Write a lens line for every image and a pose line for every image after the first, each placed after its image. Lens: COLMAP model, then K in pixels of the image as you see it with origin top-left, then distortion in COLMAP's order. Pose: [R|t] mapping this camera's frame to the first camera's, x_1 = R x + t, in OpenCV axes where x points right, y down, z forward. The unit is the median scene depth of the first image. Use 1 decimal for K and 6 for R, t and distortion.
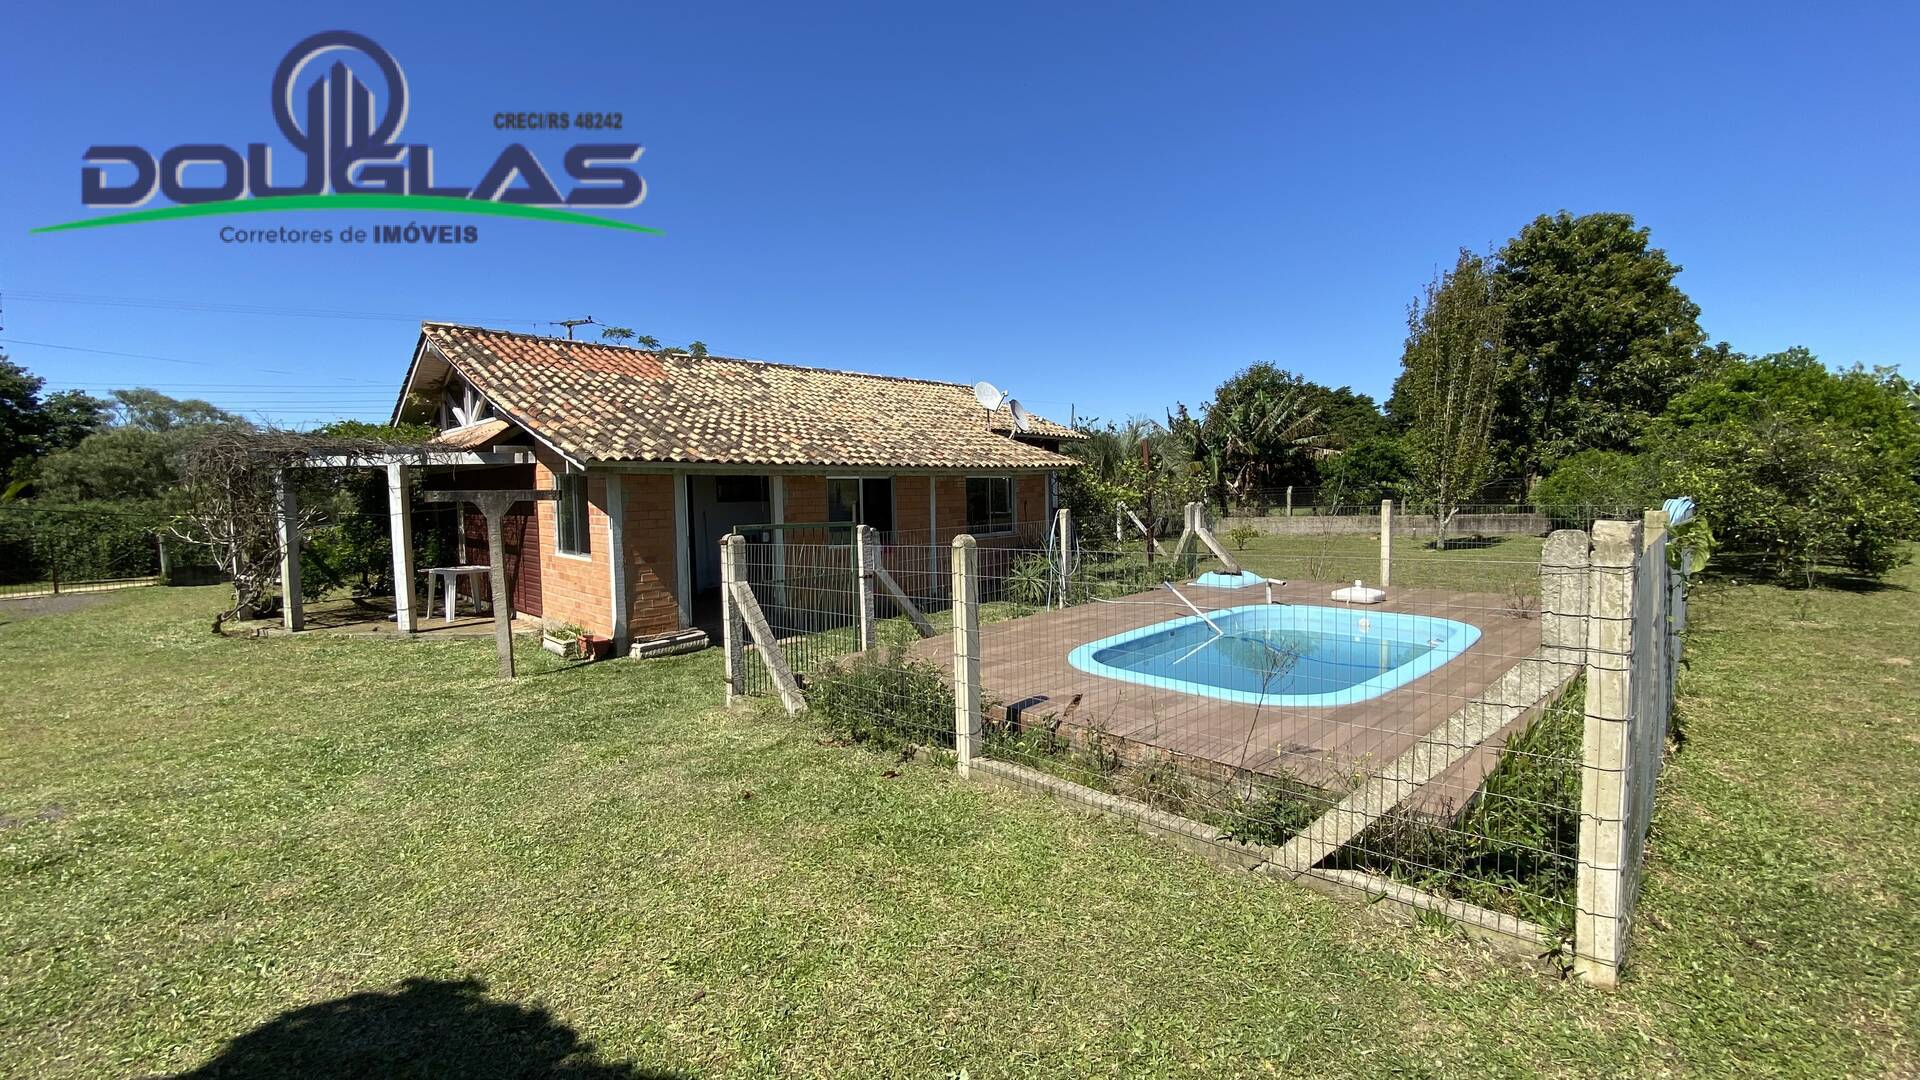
lens RADIAL K [[795.8, 0, 960.0], [0, 795.8, 540.0], [0, 0, 1]] dist [0.047738, -0.028691]
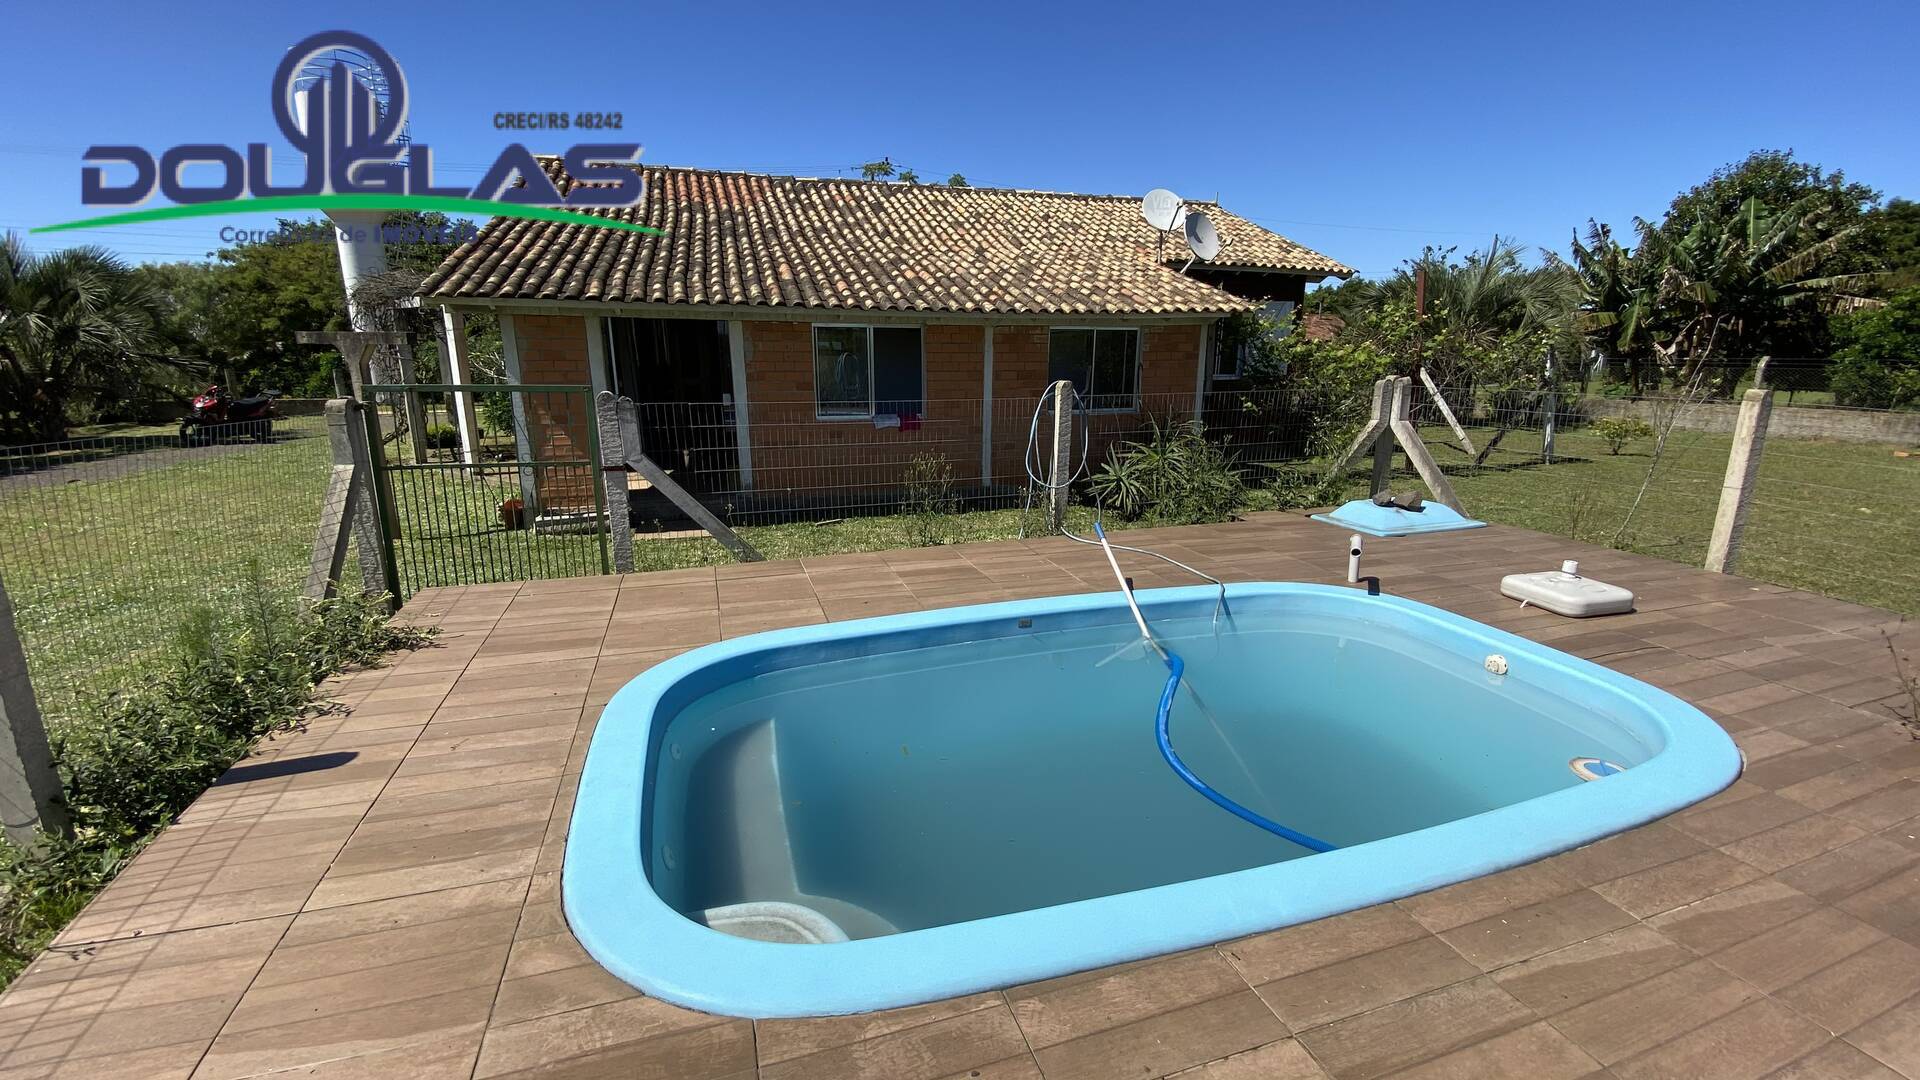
lens RADIAL K [[793.1, 0, 958.3], [0, 793.1, 541.9], [0, 0, 1]] dist [0.031785, -0.027920]
pose [[0.893027, 0.130039, -0.430805, 0.151826], [-0.050705, 0.980318, 0.190803, -0.012818], [0.447138, -0.148548, 0.882044, 0.173590]]
